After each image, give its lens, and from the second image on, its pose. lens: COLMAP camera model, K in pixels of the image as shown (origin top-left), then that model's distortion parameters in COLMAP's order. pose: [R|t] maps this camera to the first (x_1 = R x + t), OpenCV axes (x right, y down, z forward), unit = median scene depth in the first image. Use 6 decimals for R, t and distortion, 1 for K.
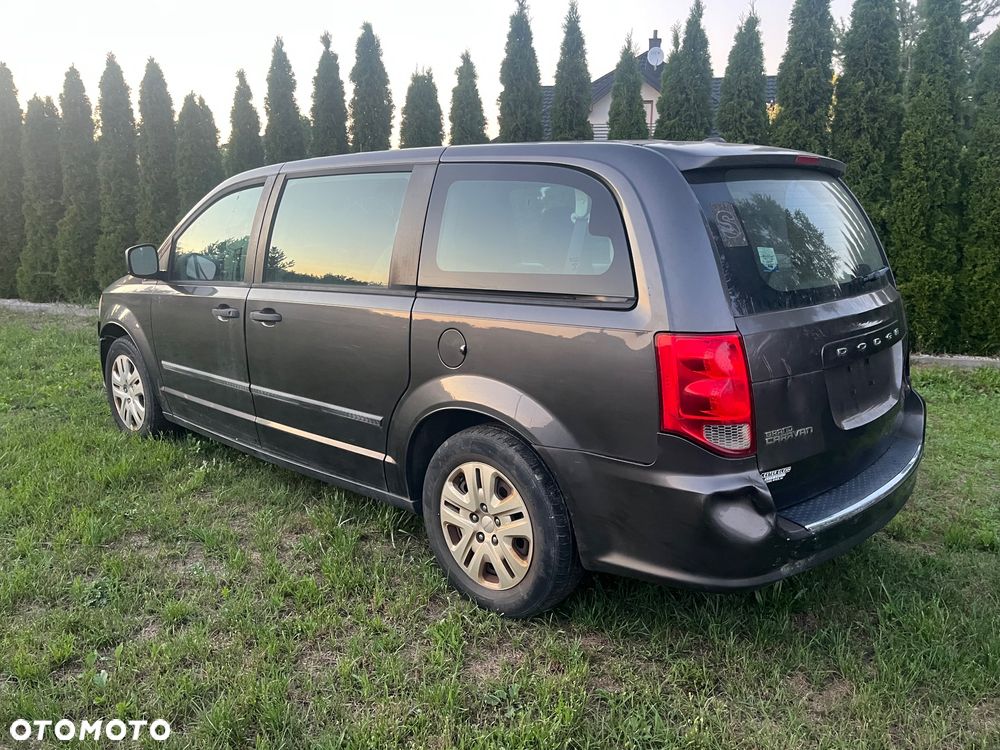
lens RADIAL K [[1888.0, 0, 500.0], [0, 1888.0, 375.0], [0, 0, 1]] dist [0.160059, -0.495028]
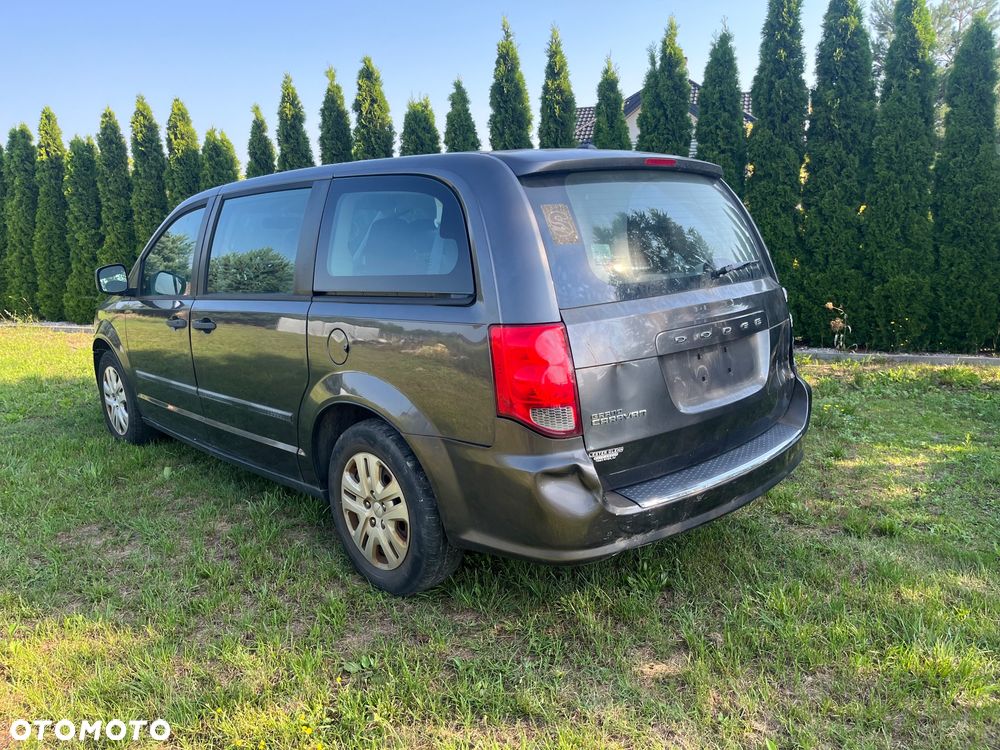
lens RADIAL K [[1888.0, 0, 500.0], [0, 1888.0, 375.0], [0, 0, 1]] dist [0.160059, -0.495028]
pose [[0.985922, -0.020600, -0.165931, 0.180119], [0.017031, 0.999593, -0.022907, 0.020649], [0.166335, 0.019759, 0.985871, -0.041035]]
